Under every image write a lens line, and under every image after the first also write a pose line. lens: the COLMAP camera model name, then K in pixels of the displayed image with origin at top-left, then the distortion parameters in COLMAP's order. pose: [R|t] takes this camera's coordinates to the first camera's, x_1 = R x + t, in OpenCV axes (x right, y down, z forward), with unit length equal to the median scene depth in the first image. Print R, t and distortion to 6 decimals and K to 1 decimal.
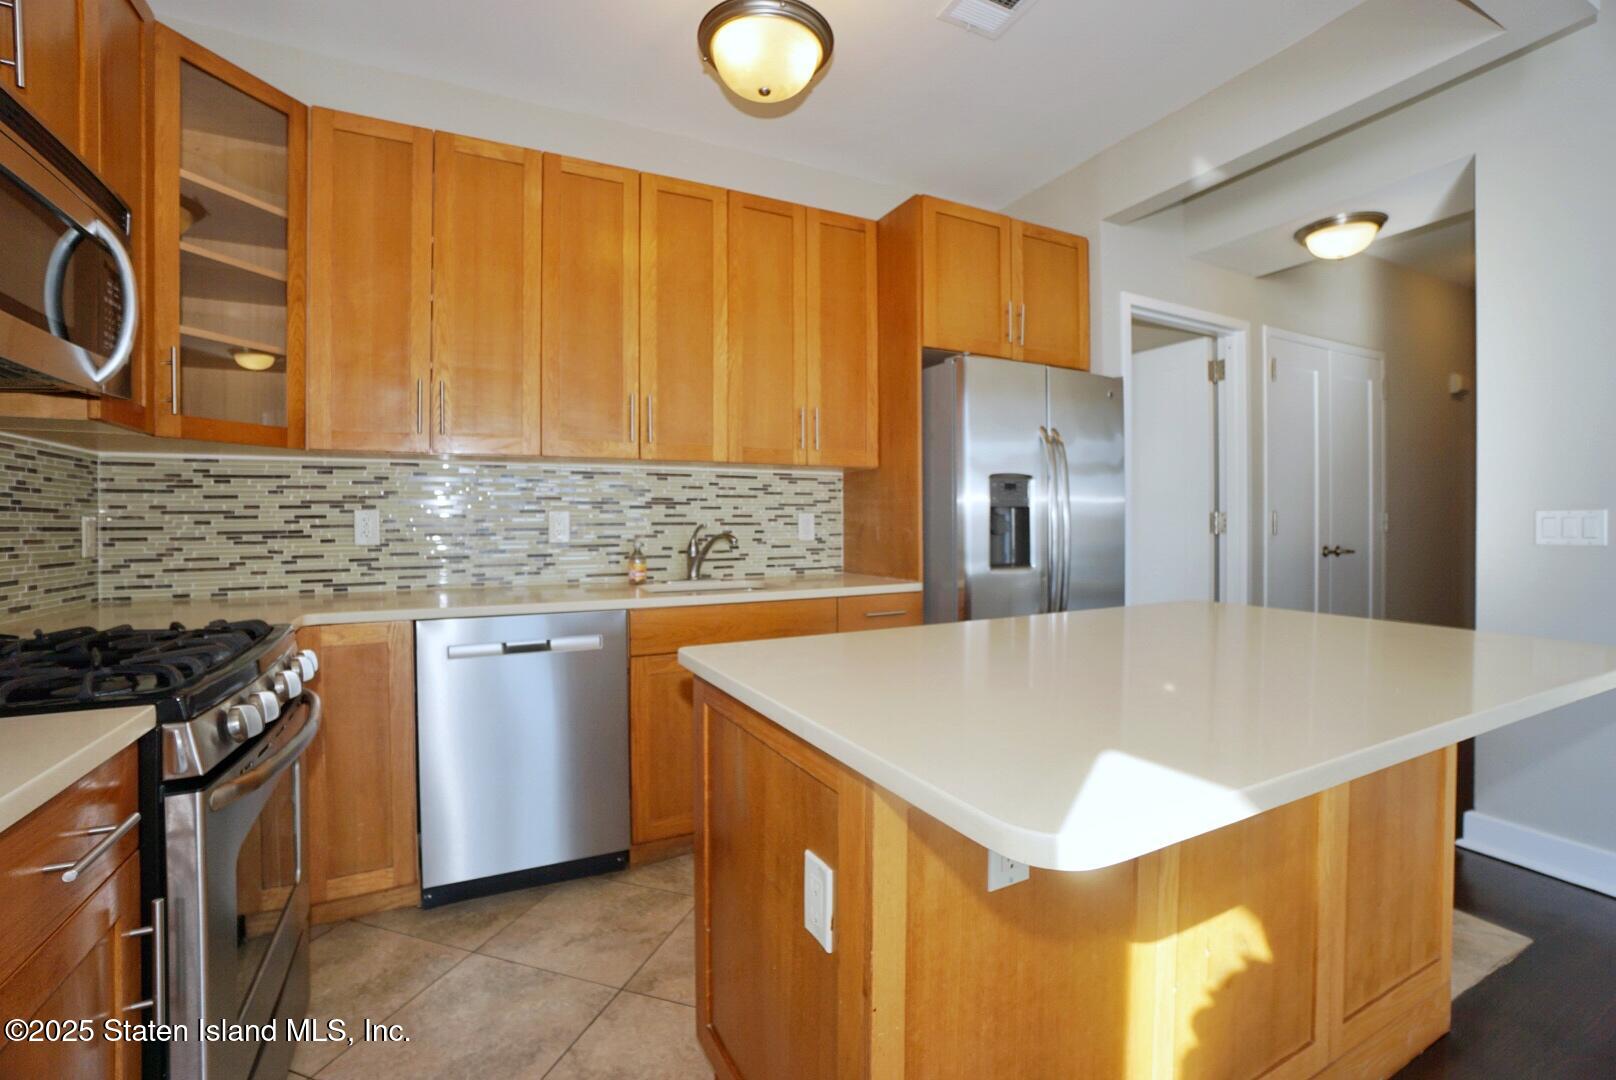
lens RADIAL K [[708.0, 0, 815.7], [0, 708.0, 510.6], [0, 0, 1]] dist [-0.032218, 0.006090]
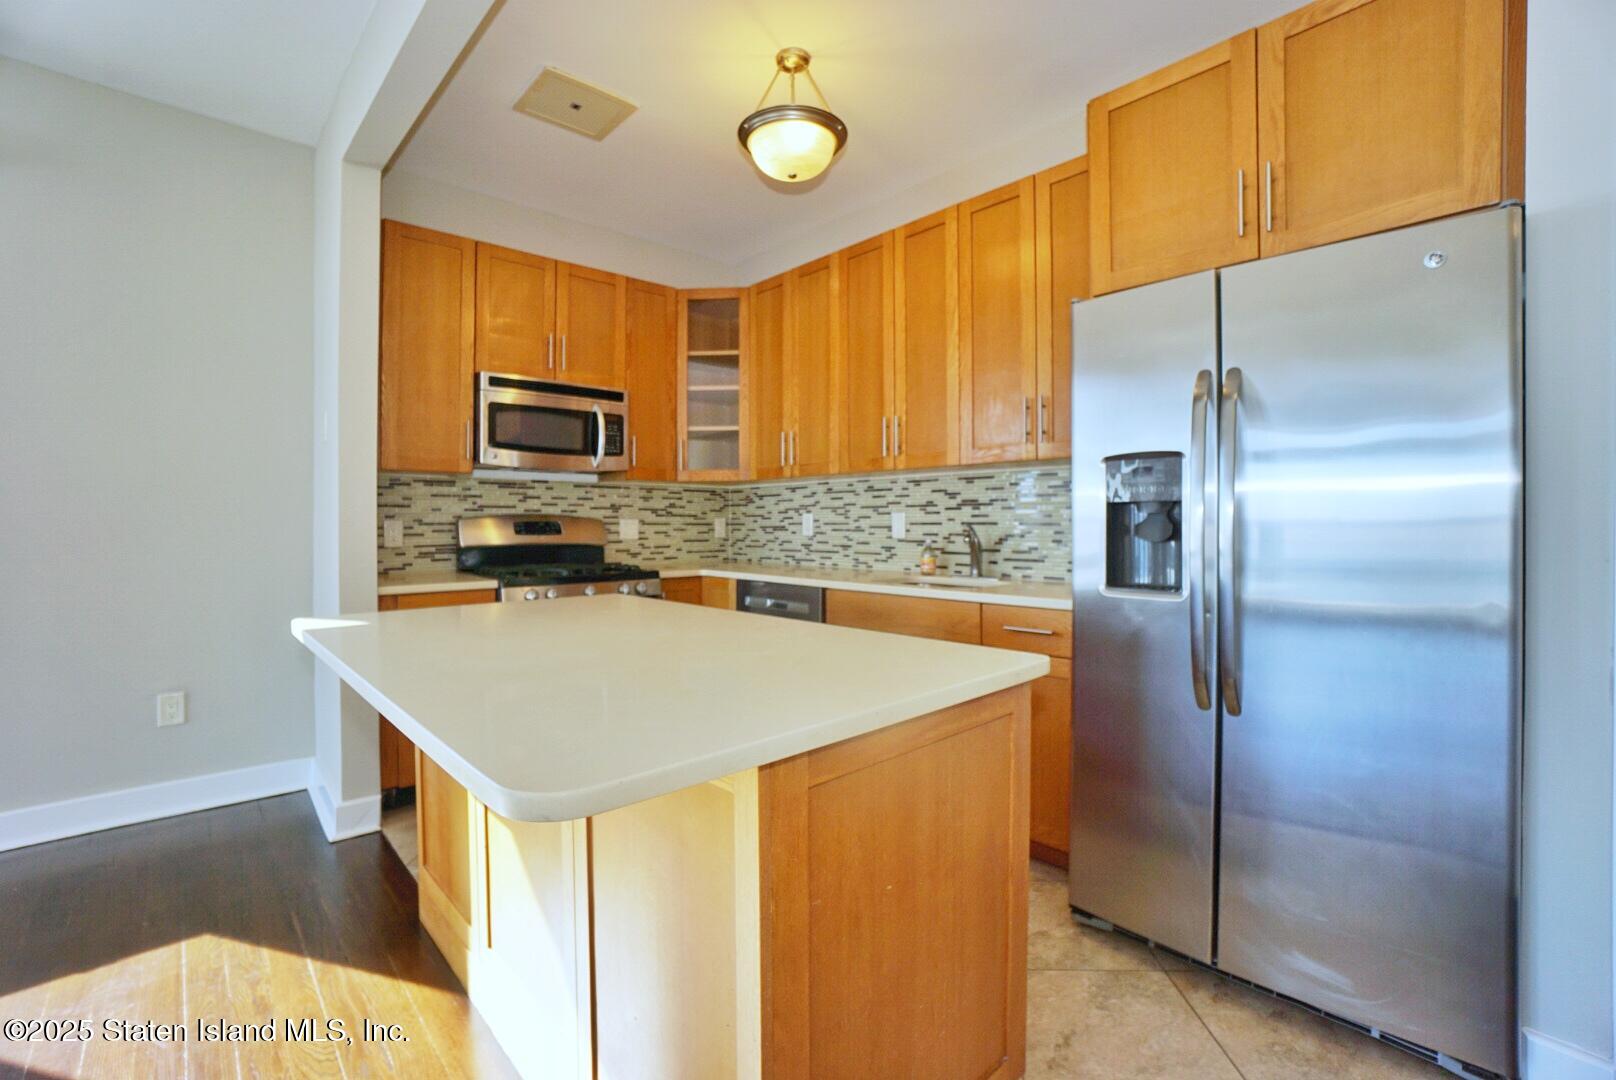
lens RADIAL K [[708.0, 0, 807.3], [0, 708.0, 519.4], [0, 0, 1]] dist [-0.032218, 0.006090]
pose [[0.287971, -0.000887, -0.957639, 0.906331], [0.011378, 0.999932, 0.002495, 0.008279], [0.957571, -0.011614, 0.287962, 0.539668]]
